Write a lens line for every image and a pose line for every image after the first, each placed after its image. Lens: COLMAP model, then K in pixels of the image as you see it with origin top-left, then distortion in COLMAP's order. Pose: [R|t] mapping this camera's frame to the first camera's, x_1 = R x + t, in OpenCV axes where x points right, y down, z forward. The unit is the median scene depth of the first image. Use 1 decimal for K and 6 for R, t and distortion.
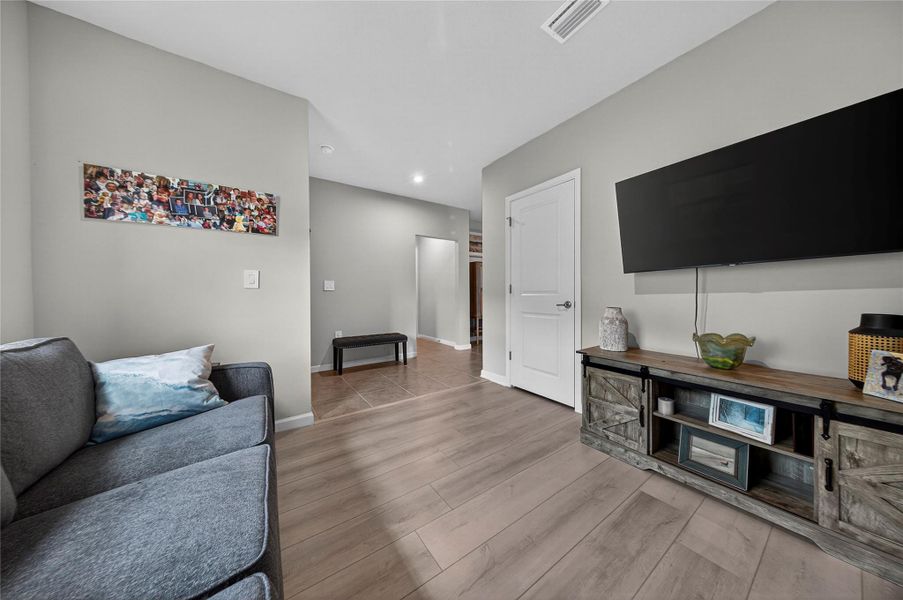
lens RADIAL K [[280.5, 0, 452.8], [0, 280.5, 295.6], [0, 0, 1]] dist [-0.000658, -0.000138]
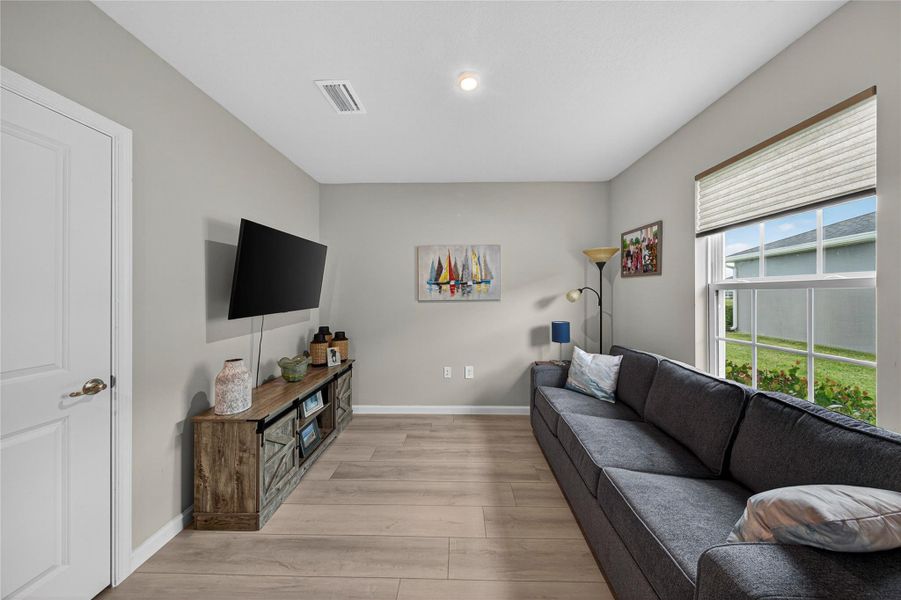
lens RADIAL K [[279.8, 0, 451.8], [0, 279.8, 295.6], [0, 0, 1]] dist [-0.000658, -0.000138]
pose [[-0.812660, 0.001802, 0.582735, -0.595320], [0.005167, 0.999978, 0.004114, -0.199703], [-0.582715, 0.006355, -0.812652, 1.689693]]
